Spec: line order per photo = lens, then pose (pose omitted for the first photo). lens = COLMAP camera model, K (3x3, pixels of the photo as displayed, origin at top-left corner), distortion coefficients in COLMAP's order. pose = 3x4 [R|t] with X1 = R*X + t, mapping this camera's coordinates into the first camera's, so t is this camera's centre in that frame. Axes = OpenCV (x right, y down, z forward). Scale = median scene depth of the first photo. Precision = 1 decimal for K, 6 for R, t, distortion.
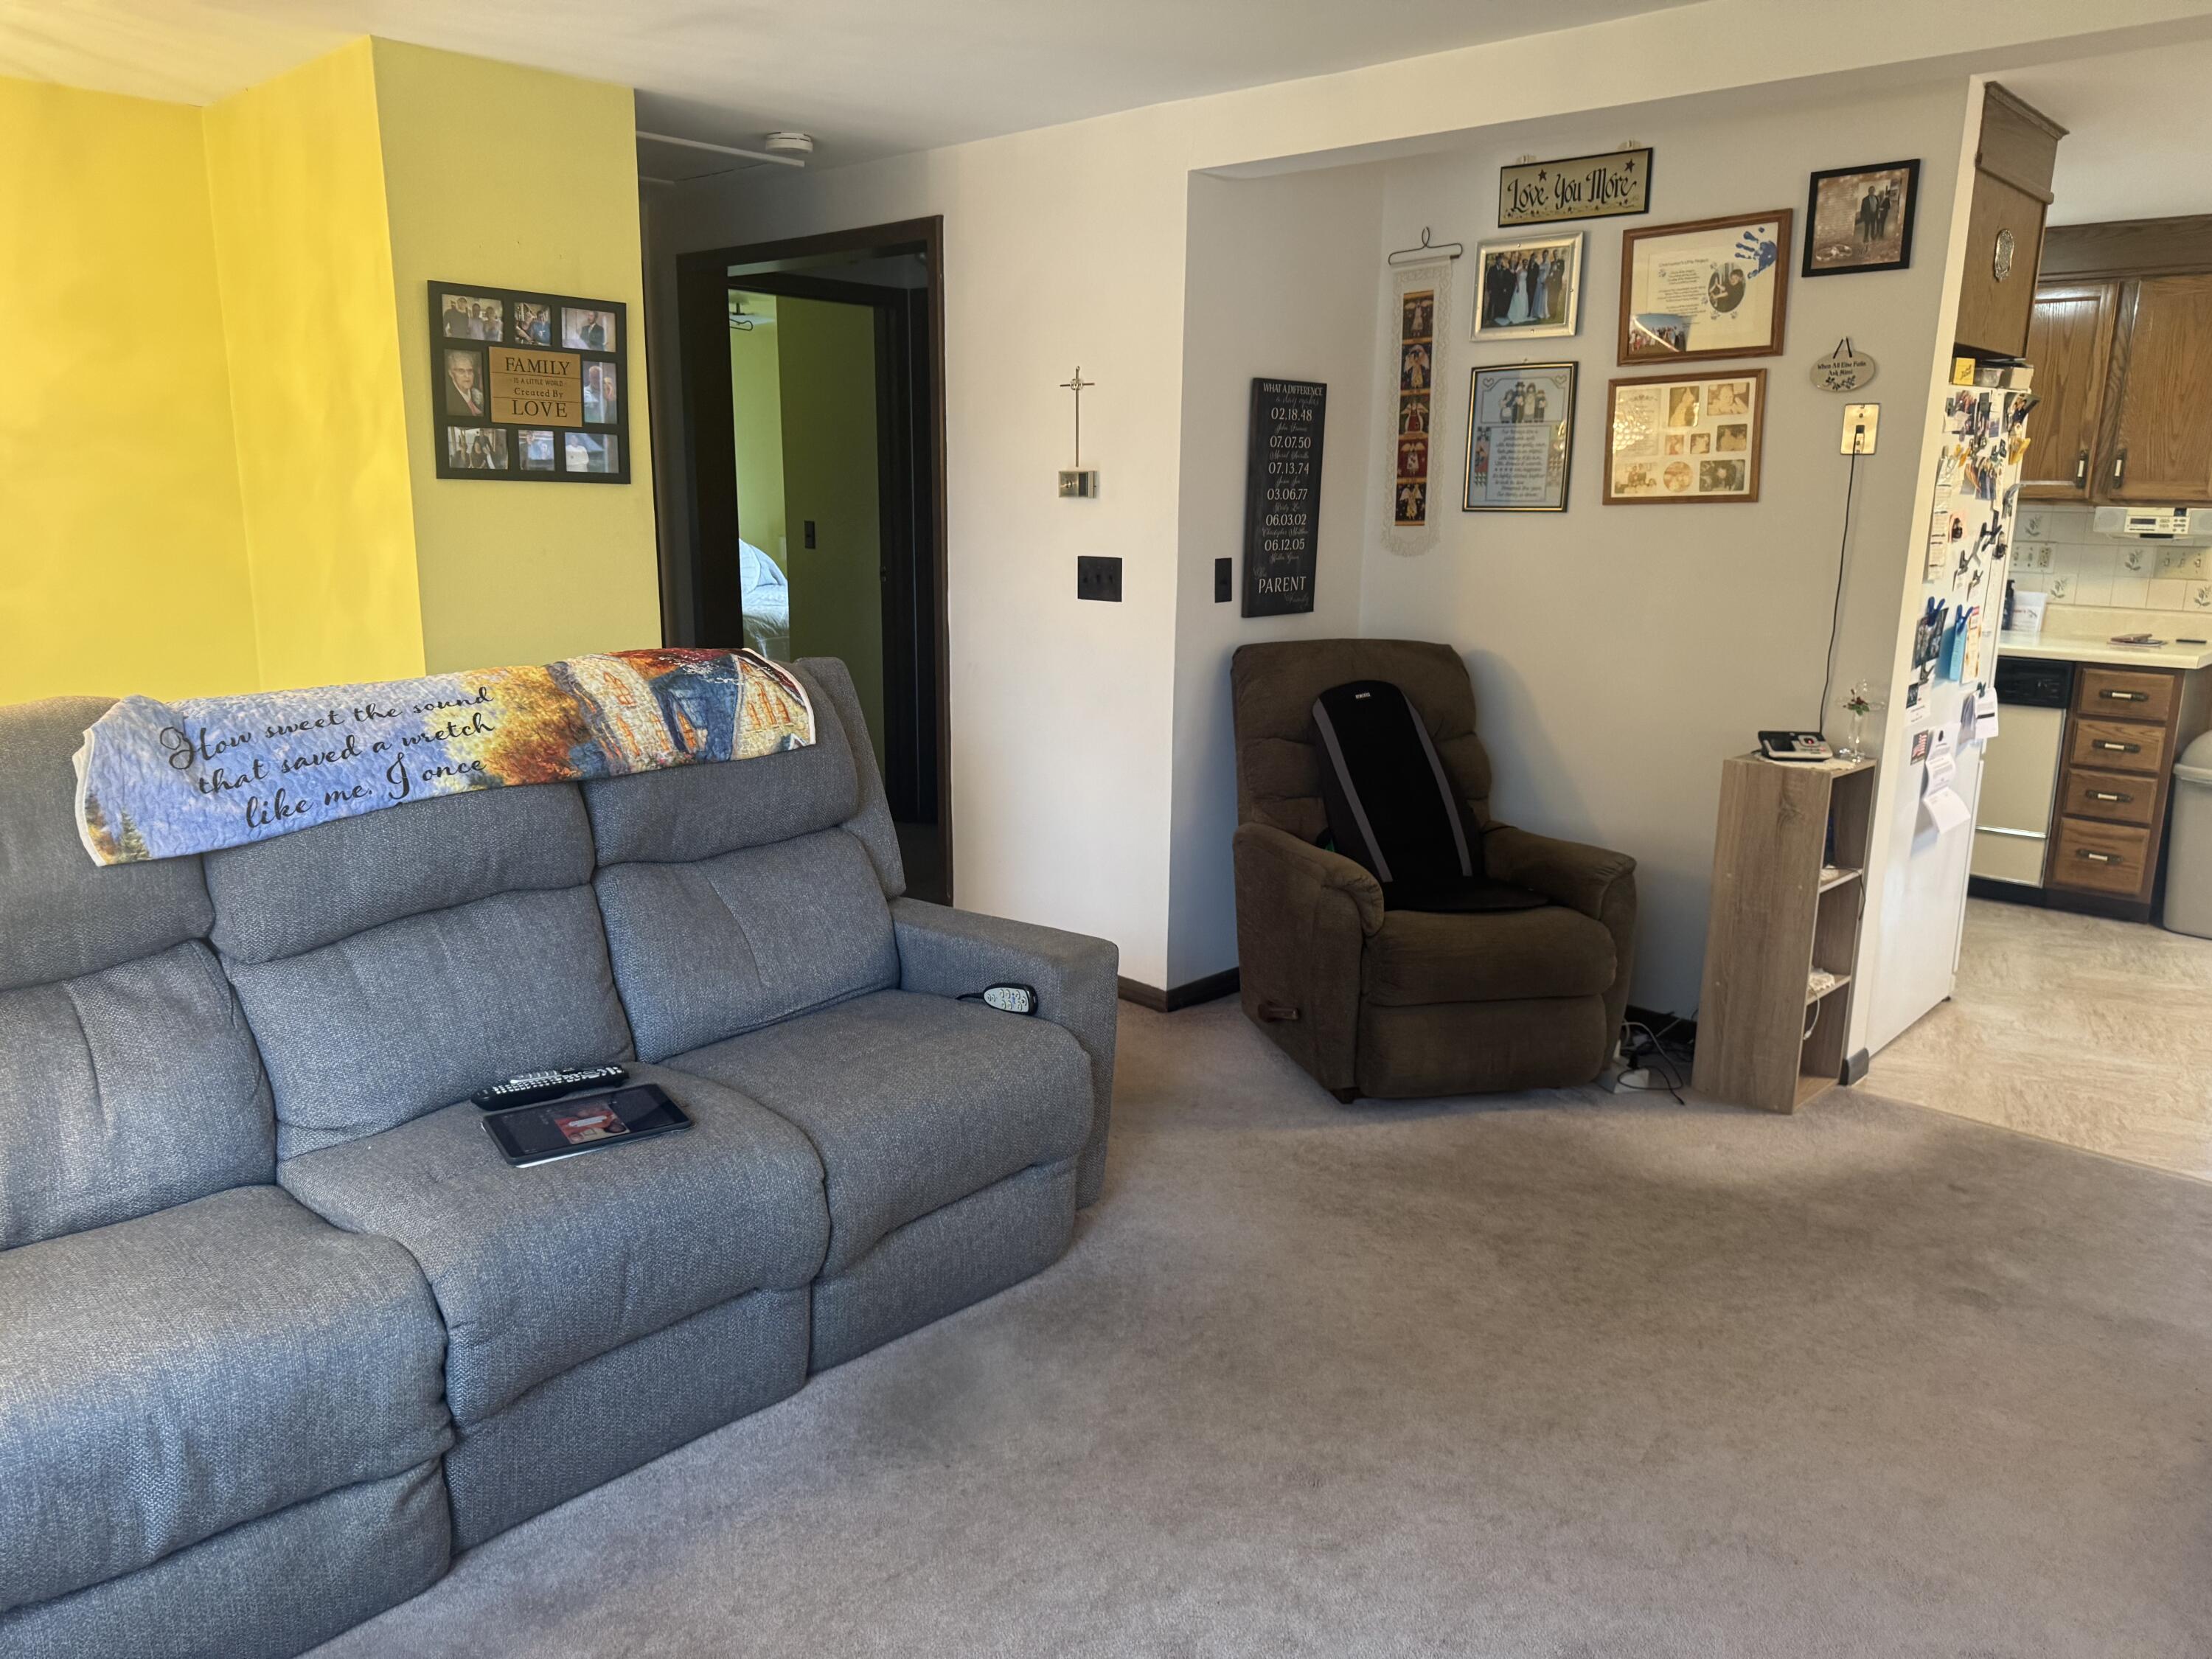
lens RADIAL K [[1484.3, 0, 1101.2], [0, 1484.3, 828.5], [0, 0, 1]] dist [0.049223, -0.125198]
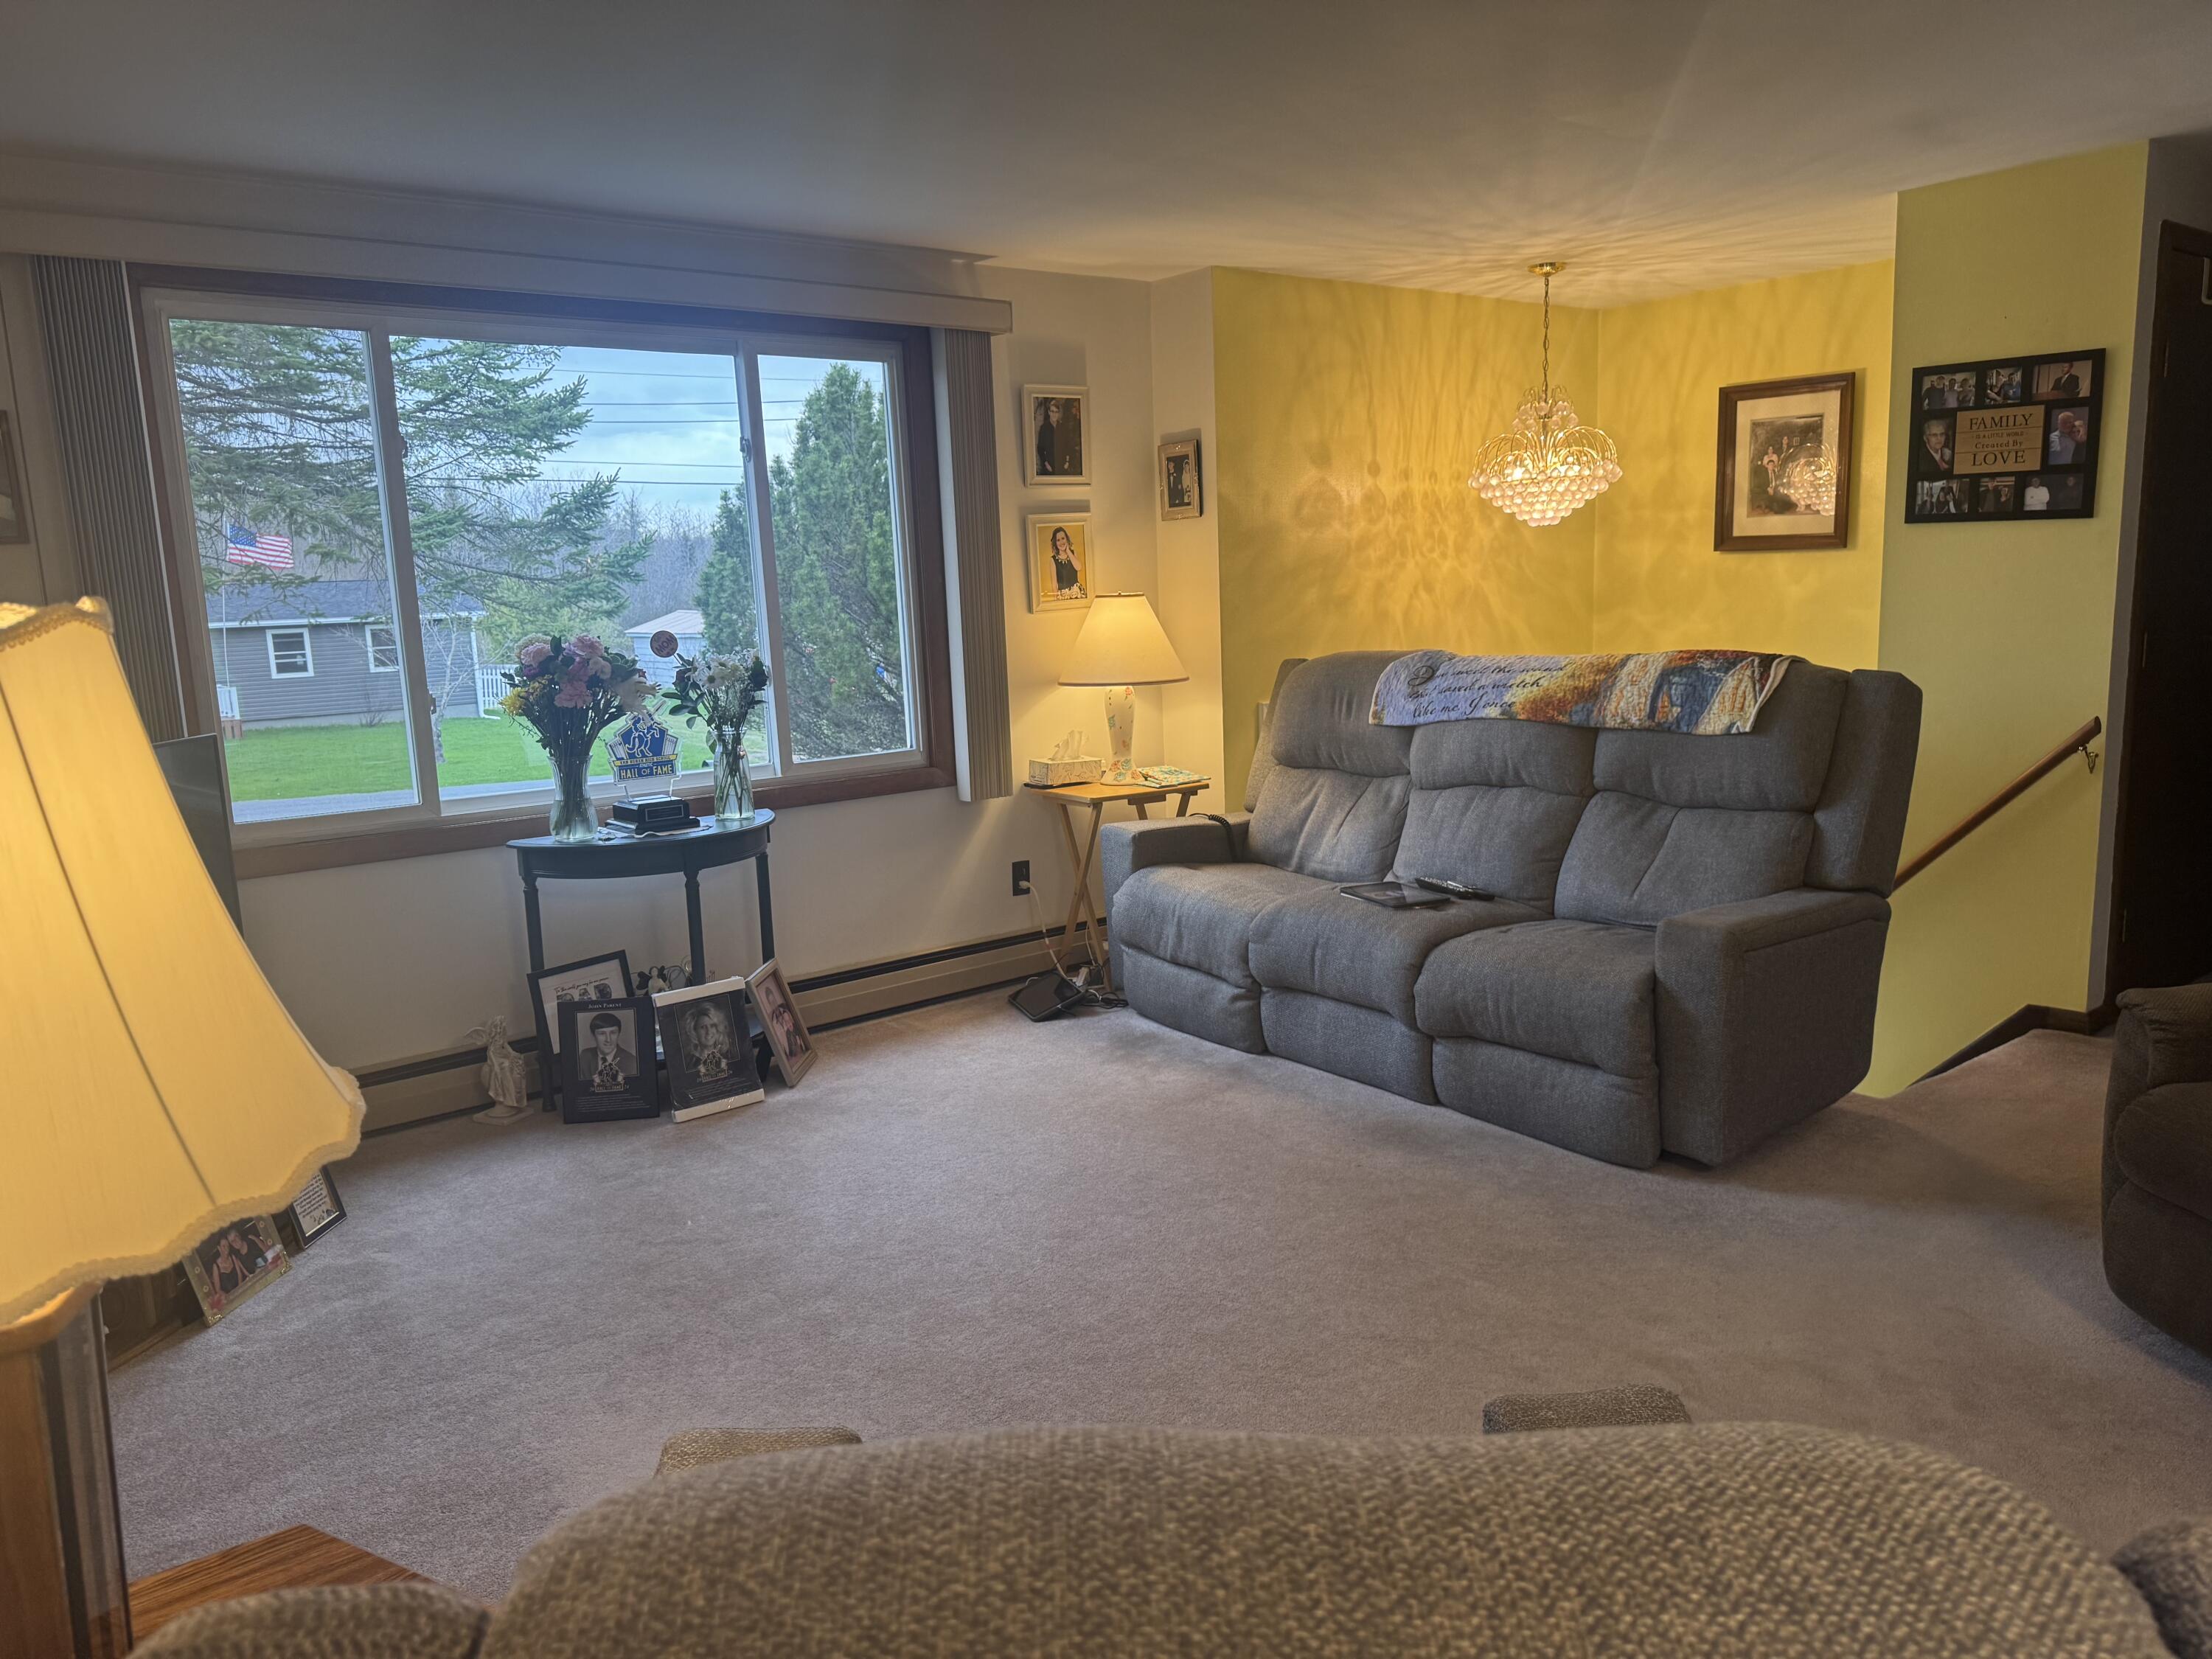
lens RADIAL K [[1484.3, 0, 1101.2], [0, 1484.3, 828.5], [0, 0, 1]] dist [0.049223, -0.125198]
pose [[-0.142057, 0.149834, -0.978453, 0.593330], [-0.186263, 0.966773, 0.175088, -0.051894], [0.972176, 0.207122, -0.109428, 0.345943]]
